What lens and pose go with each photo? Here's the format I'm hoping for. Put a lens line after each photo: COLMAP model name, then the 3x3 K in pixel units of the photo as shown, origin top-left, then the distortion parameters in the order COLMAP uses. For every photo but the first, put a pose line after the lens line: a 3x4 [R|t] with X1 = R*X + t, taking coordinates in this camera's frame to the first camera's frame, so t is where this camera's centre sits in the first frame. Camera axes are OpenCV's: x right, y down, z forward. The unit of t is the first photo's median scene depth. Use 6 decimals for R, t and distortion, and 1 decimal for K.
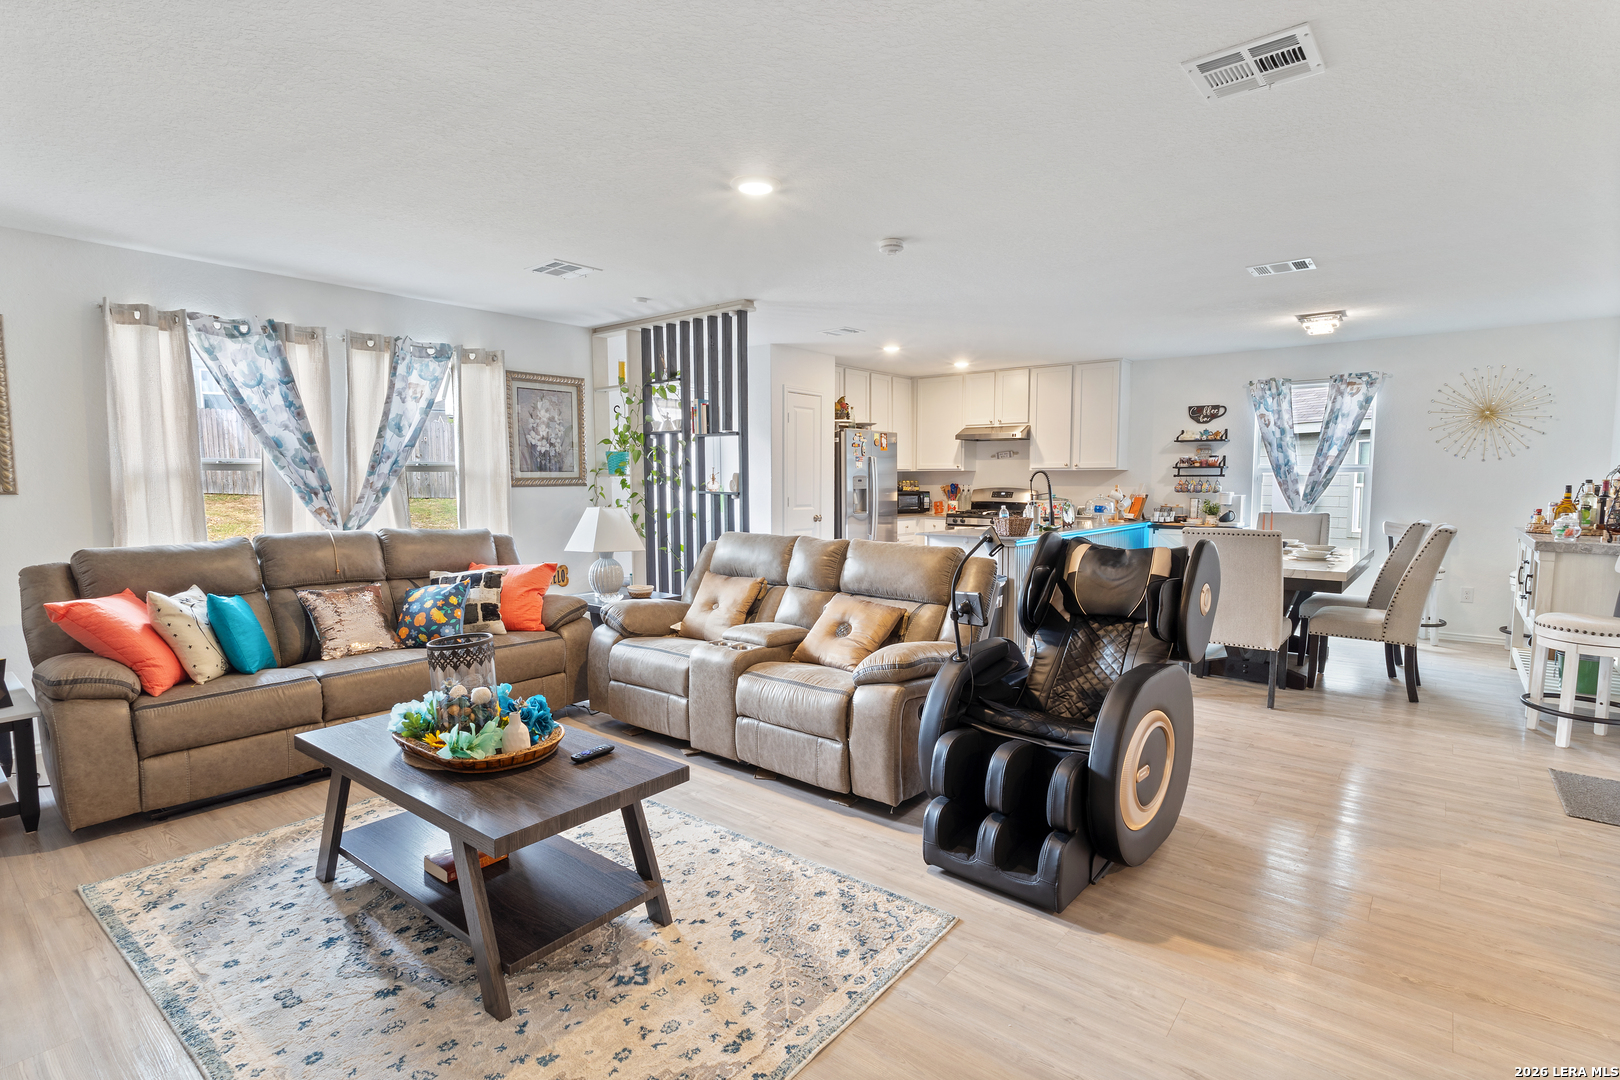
lens RADIAL K [[771.8, 0, 832.6], [0, 771.8, 527.4], [0, 0, 1]] dist [0.004291, -0.001180]
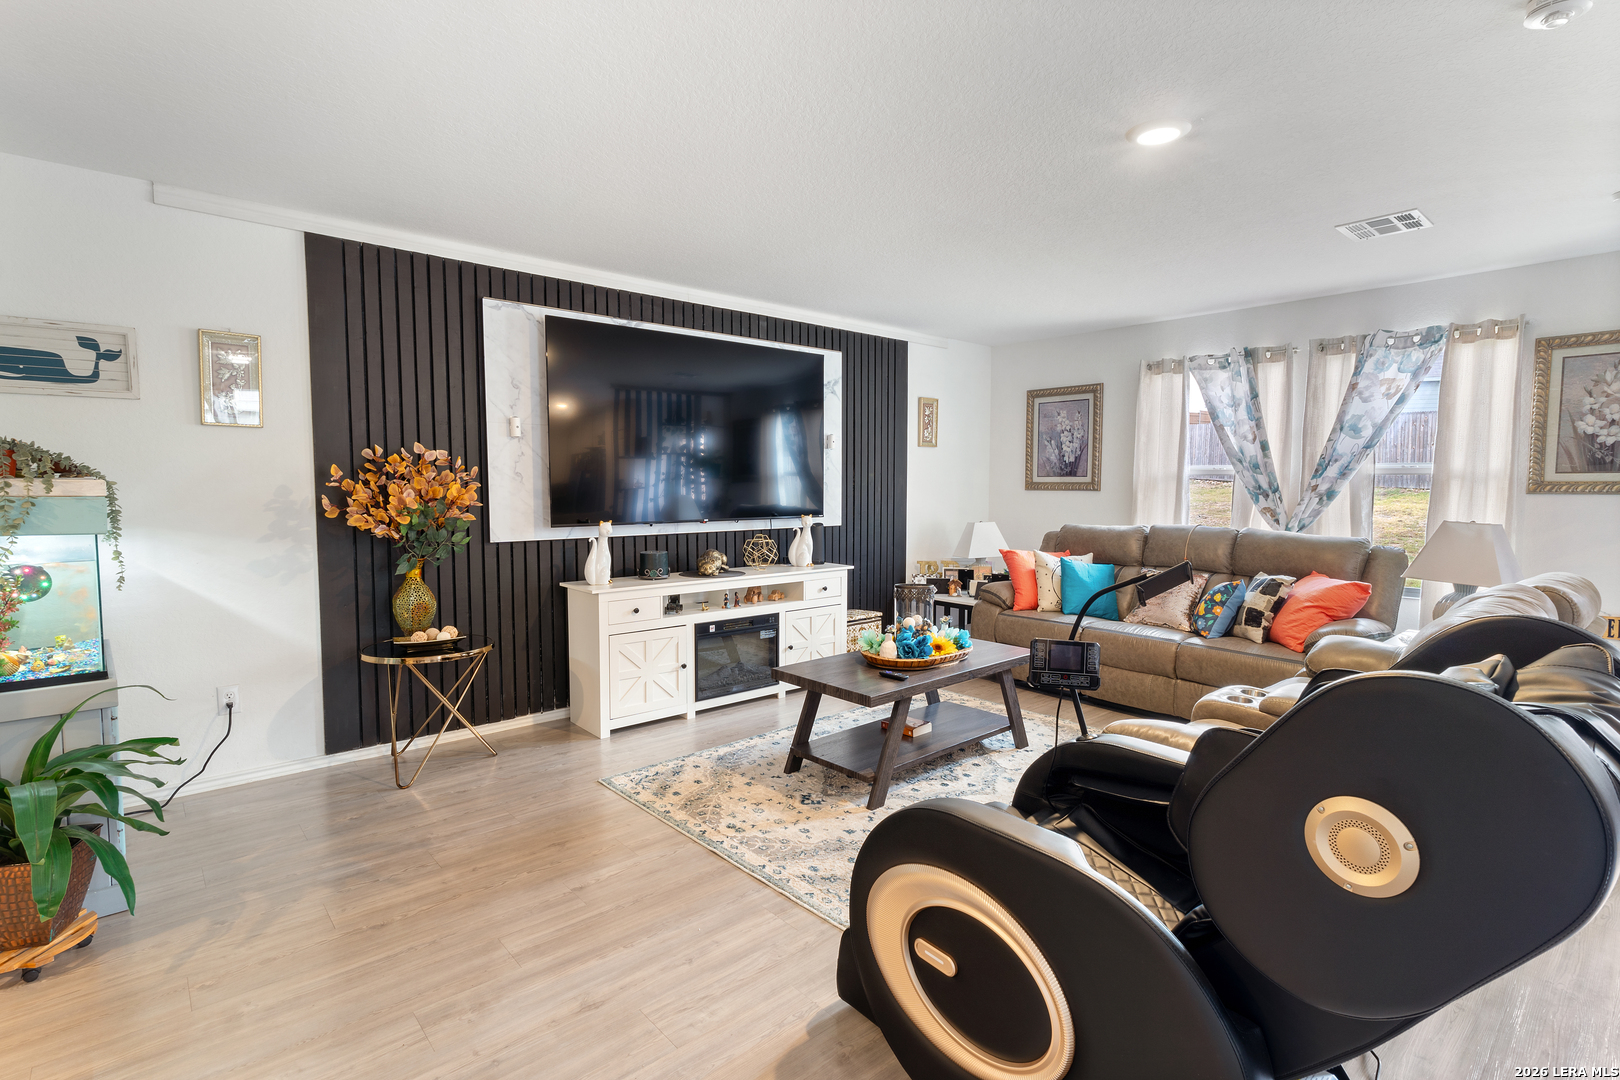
lens RADIAL K [[771.8, 0, 808.1], [0, 771.8, 536.0], [0, 0, 1]] dist [0.004291, -0.001180]
pose [[-0.165817, 0.071353, -0.983572, 0.557960], [-0.063240, 0.994557, 0.082811, -0.036222], [0.984127, 0.075932, -0.160402, 0.540218]]
